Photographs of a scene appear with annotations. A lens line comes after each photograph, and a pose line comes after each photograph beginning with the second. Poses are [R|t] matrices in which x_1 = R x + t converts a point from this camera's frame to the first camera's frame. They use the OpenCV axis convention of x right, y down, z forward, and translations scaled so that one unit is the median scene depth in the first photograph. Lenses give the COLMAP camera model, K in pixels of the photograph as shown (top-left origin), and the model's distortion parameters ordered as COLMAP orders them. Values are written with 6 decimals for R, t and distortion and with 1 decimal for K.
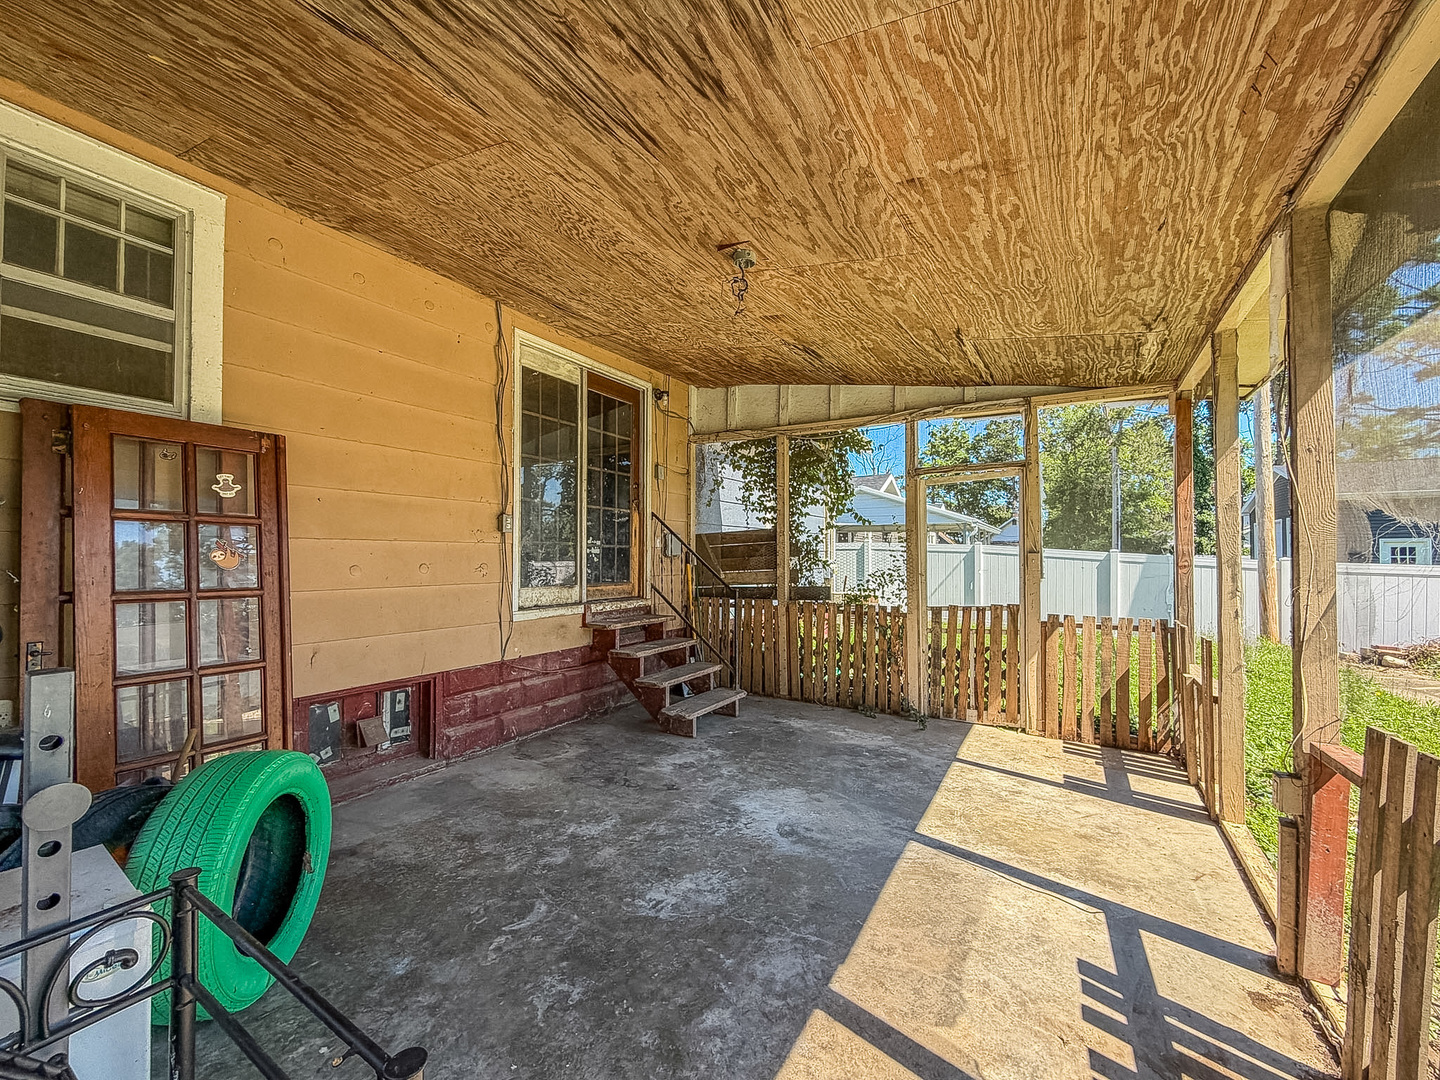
lens RADIAL K [[579.2, 0, 719.0], [0, 579.2, 551.9], [0, 0, 1]] dist [-0.001841, 0.000015]
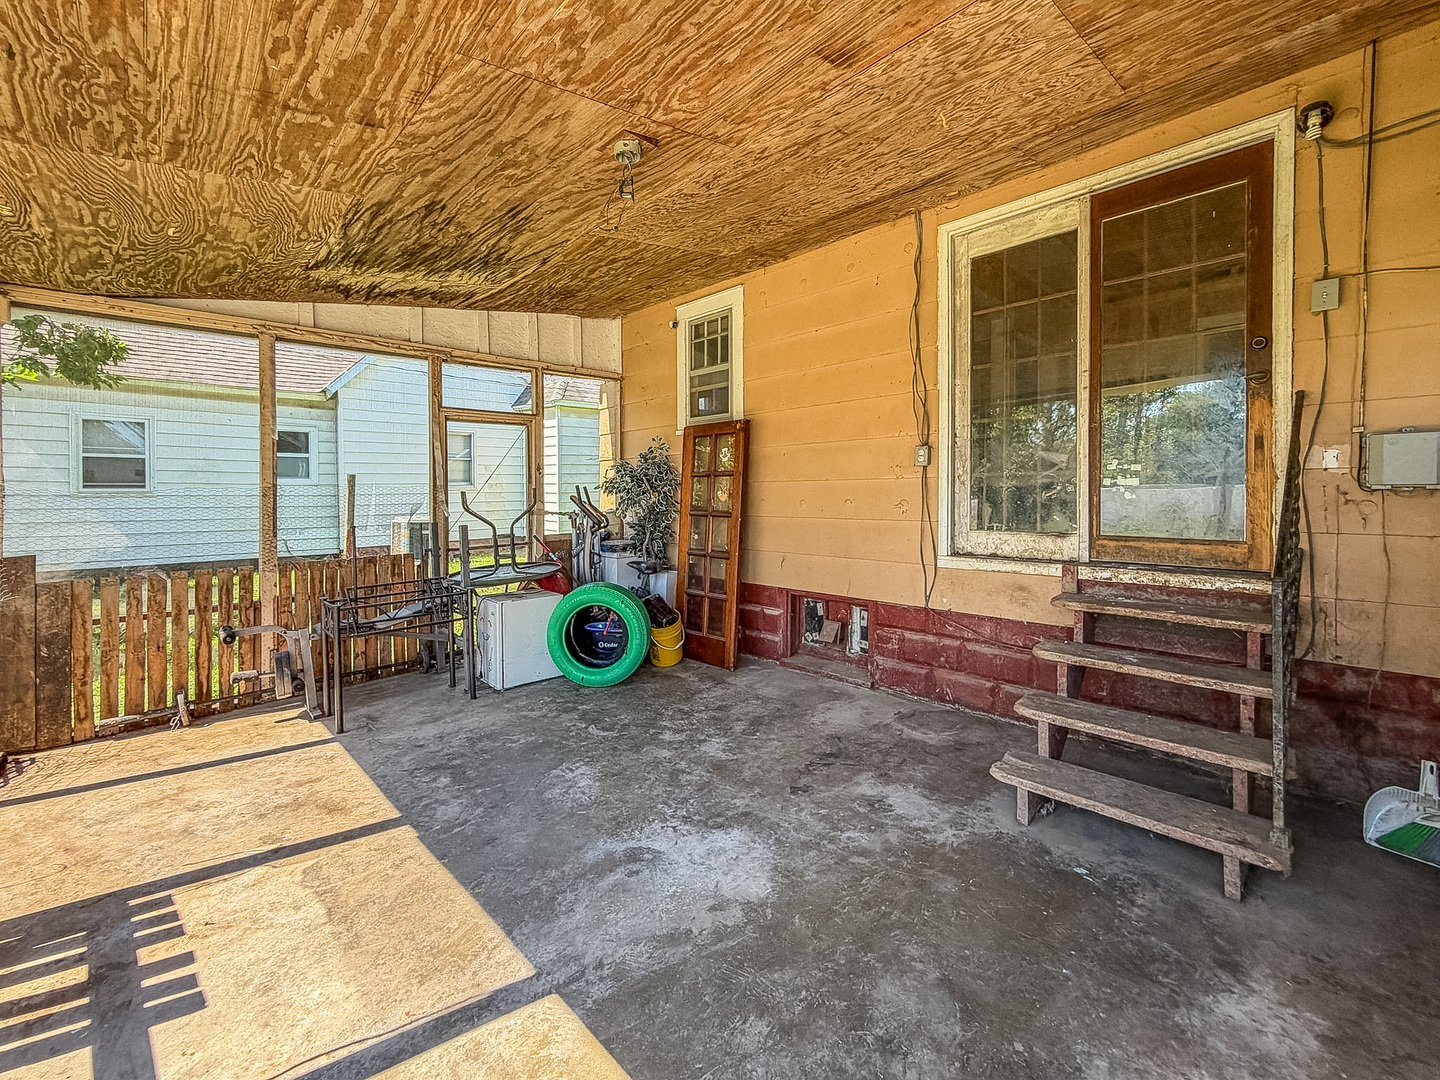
lens RADIAL K [[579.2, 0, 714.0], [0, 579.2, 498.1], [0, 0, 1]] dist [-0.001841, 0.000015]
pose [[-0.234151, 0.011242, -0.972135, 0.810631], [0.017773, 0.999816, 0.007281, 0.006445], [0.972038, -0.015573, -0.234308, 1.245917]]
